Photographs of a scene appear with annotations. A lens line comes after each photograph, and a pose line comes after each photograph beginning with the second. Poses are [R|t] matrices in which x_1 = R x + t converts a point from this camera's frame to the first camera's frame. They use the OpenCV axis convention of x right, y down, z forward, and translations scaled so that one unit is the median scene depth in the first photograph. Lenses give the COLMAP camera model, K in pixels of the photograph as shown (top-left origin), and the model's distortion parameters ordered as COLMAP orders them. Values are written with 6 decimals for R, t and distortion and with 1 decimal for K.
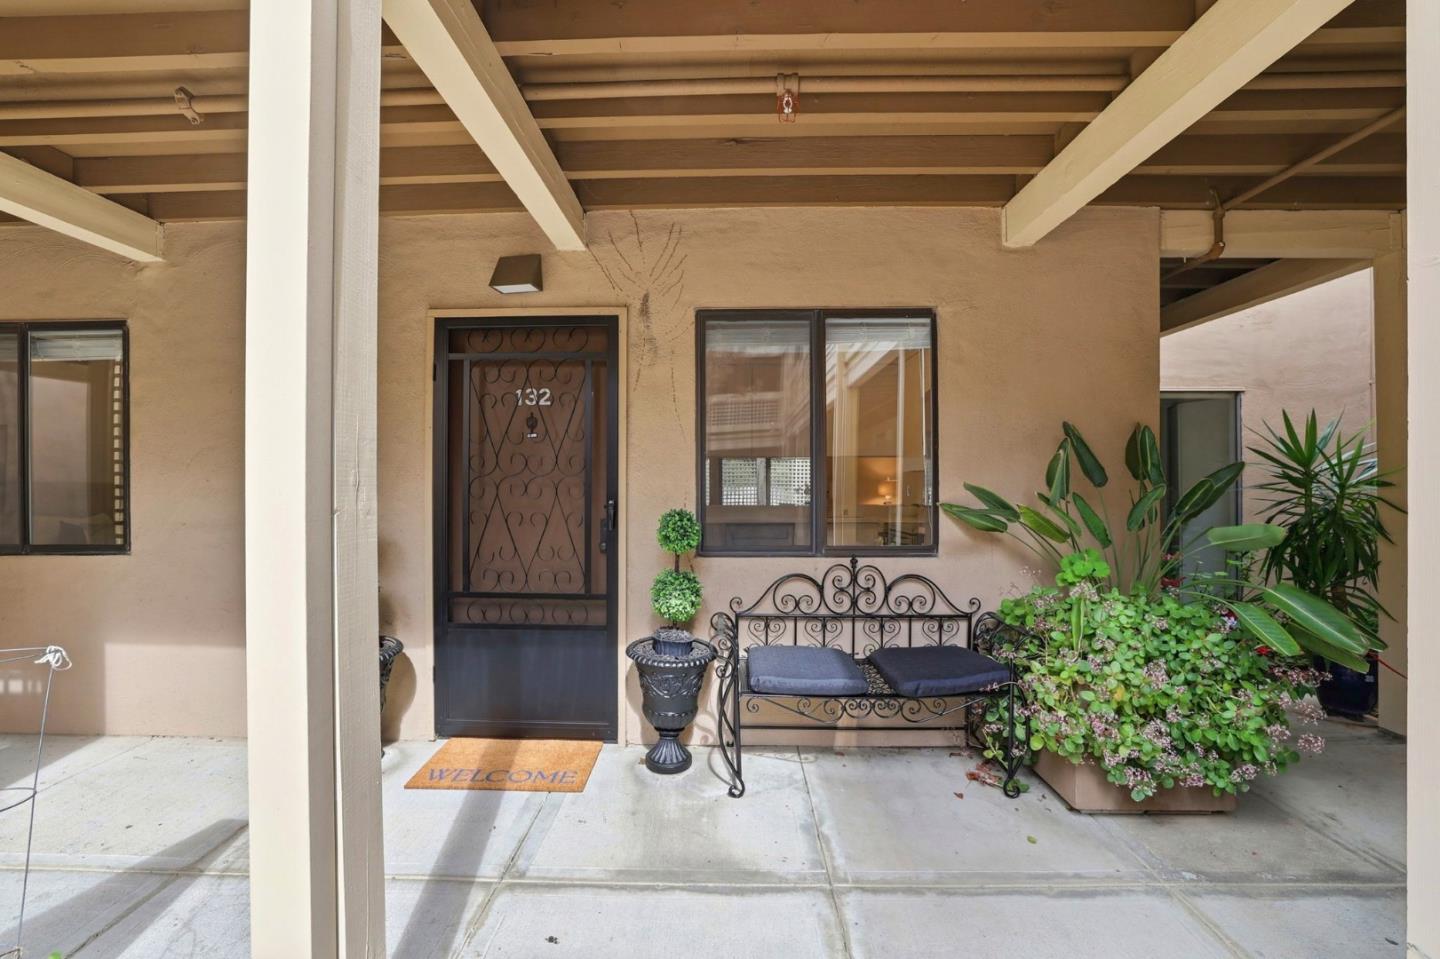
lens RADIAL K [[624.0, 0, 717.1], [0, 624.0, 473.3], [0, 0, 1]] dist [-0.045307, 0.016520]
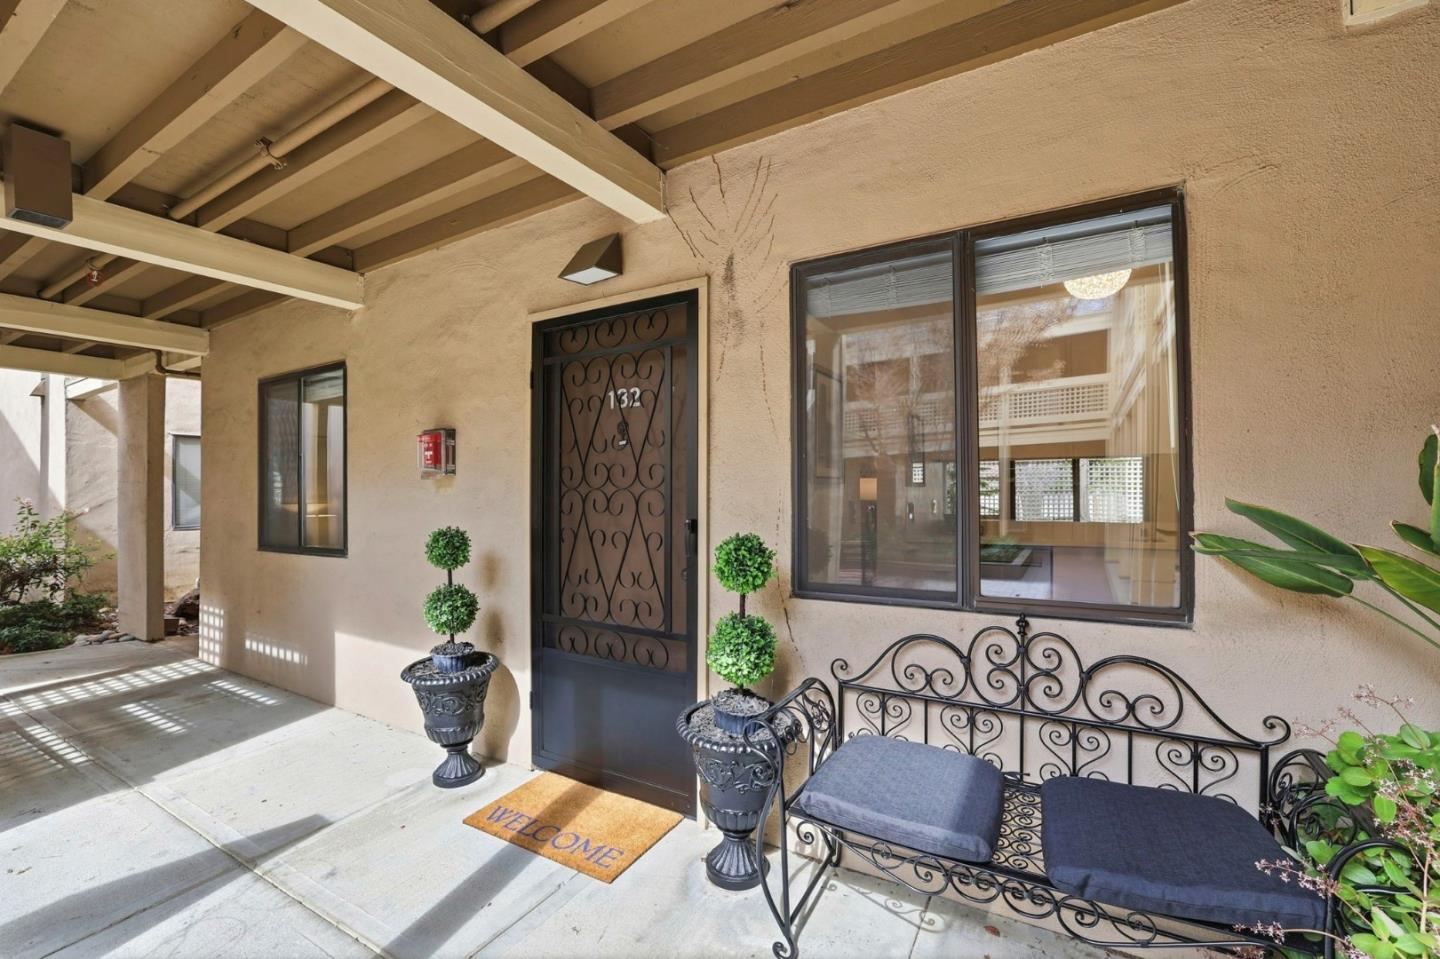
lens RADIAL K [[618.9, 0, 720.0], [0, 618.9, 479.5], [0, 0, 1]] dist [-0.043681, 0.015460]
pose [[0.872333, -0.014600, -0.488695, 0.255622], [0.013713, 0.999891, -0.005395, -0.002388], [0.488720, -0.001995, 0.872438, 0.323075]]
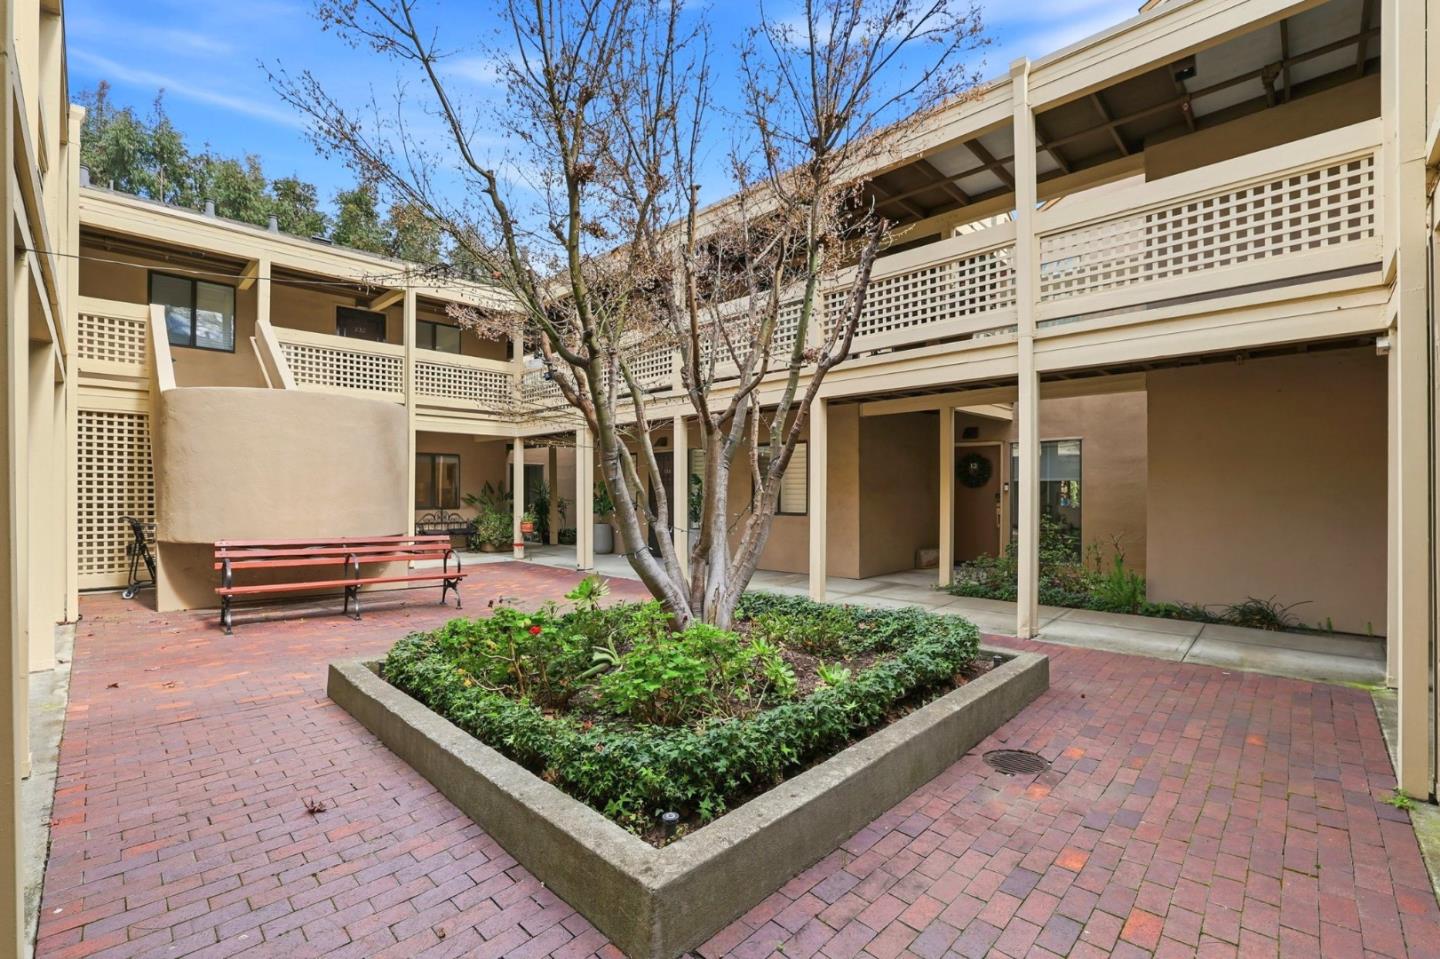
lens RADIAL K [[624.0, 0, 717.1], [0, 624.0, 473.3], [0, 0, 1]] dist [-0.045307, 0.016520]
pose [[0.682172, 0.018633, 0.730954, -1.703826], [0.000371, 0.999666, -0.025830, -0.012236], [-0.731191, 0.017892, 0.681938, -3.529870]]
